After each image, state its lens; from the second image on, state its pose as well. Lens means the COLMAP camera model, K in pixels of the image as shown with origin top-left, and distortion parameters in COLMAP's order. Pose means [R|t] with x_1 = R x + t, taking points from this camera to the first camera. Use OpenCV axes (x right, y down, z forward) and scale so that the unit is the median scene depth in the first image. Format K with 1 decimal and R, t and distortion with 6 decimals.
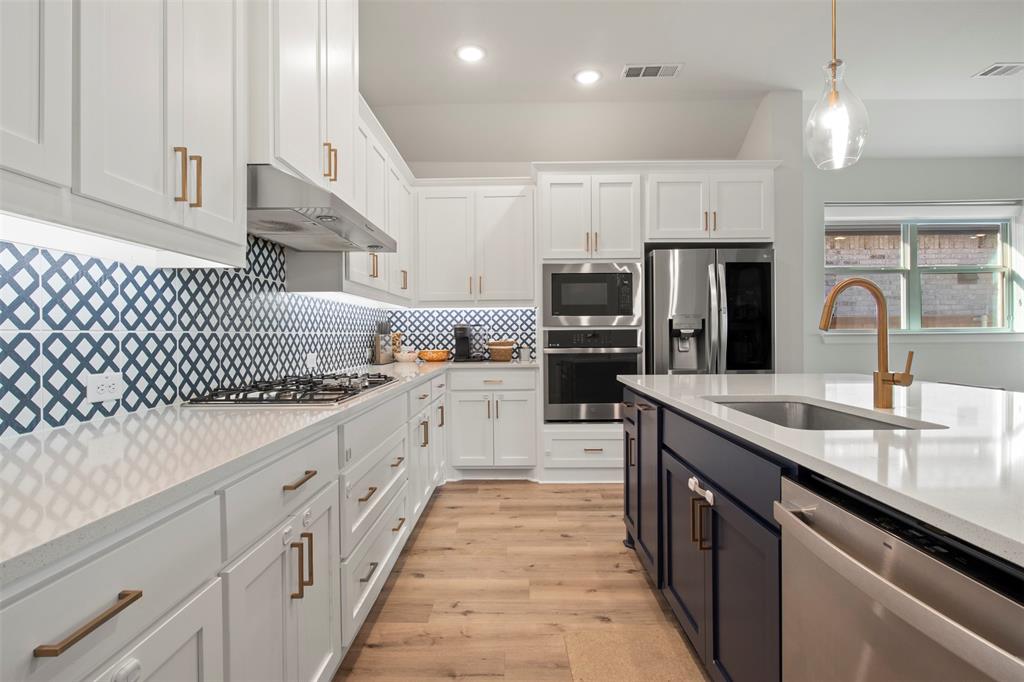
lens RADIAL K [[509.2, 0, 510.9], [0, 509.2, 337.9], [0, 0, 1]] dist [-0.004936, -0.000585]
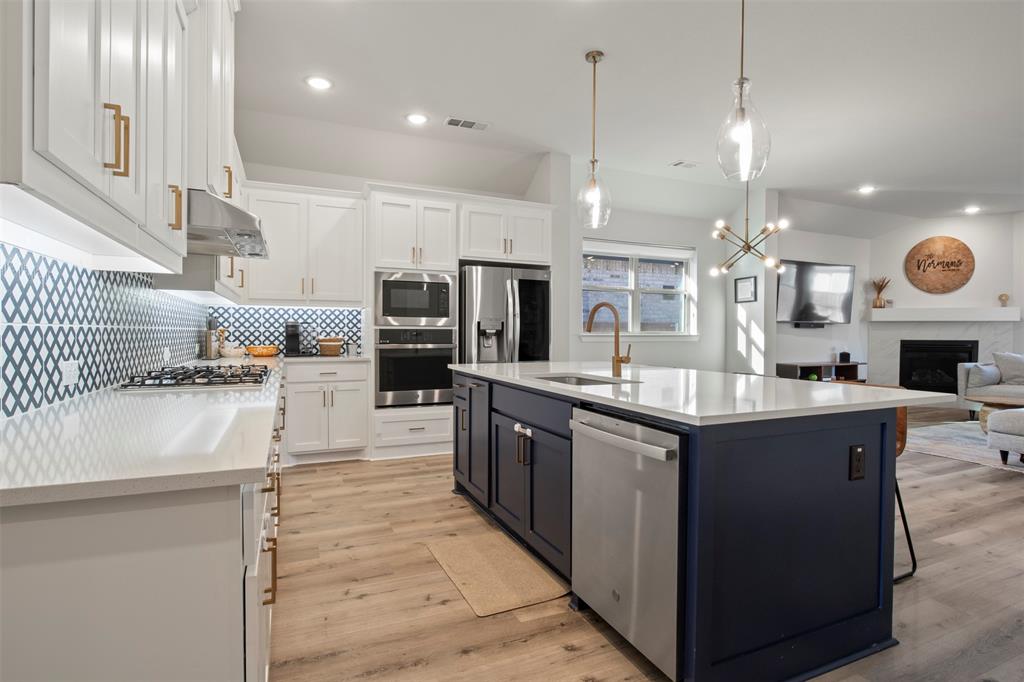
lens RADIAL K [[508.9, 0, 512.0], [0, 508.9, 341.0], [0, 0, 1]] dist [-0.005003, -0.000958]
pose [[0.910025, 0.005942, 0.414510, -0.132485], [-0.009689, 0.999929, 0.006939, 0.002032], [-0.414439, -0.010331, 0.910018, -0.182431]]
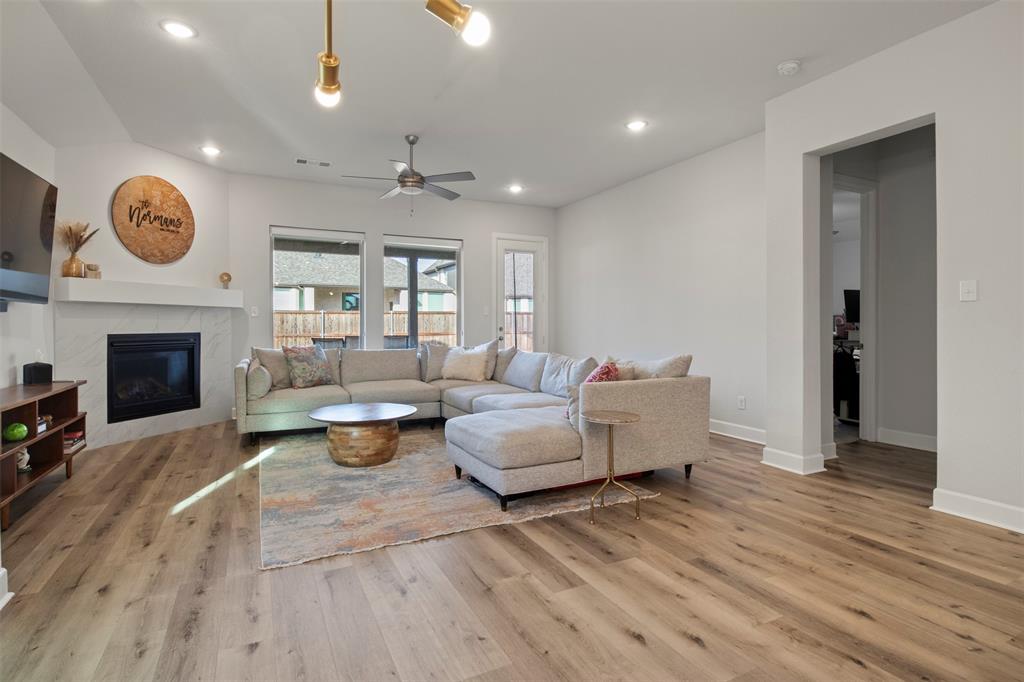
lens RADIAL K [[513.2, 0, 512.5], [0, 513.2, 327.9], [0, 0, 1]] dist [-0.008390, -0.000641]
pose [[-0.458822, 0.001559, 0.888527, 0.634068], [0.009836, 0.999946, 0.003324, -0.014138], [-0.888474, 0.010264, -0.458812, 0.755784]]
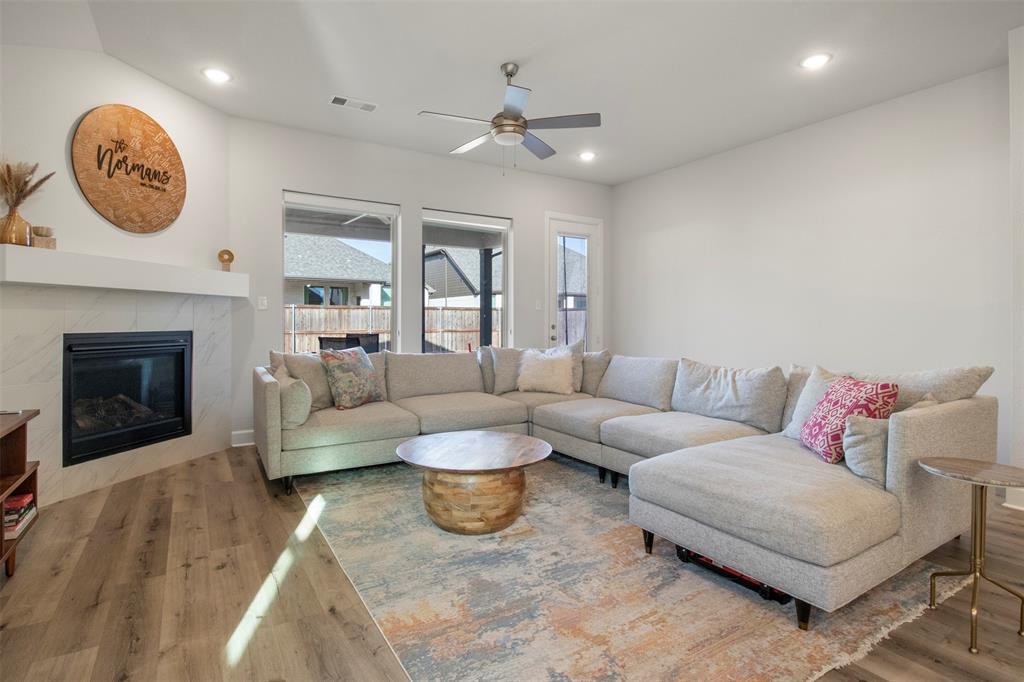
lens RADIAL K [[514.1, 0, 511.5], [0, 514.1, 322.8], [0, 0, 1]] dist [-0.007569, -0.001155]
pose [[-0.540348, 0.002833, 0.841437, 1.101413], [0.005603, 0.999984, 0.000232, -0.017578], [-0.841423, 0.004840, -0.540355, 0.899074]]
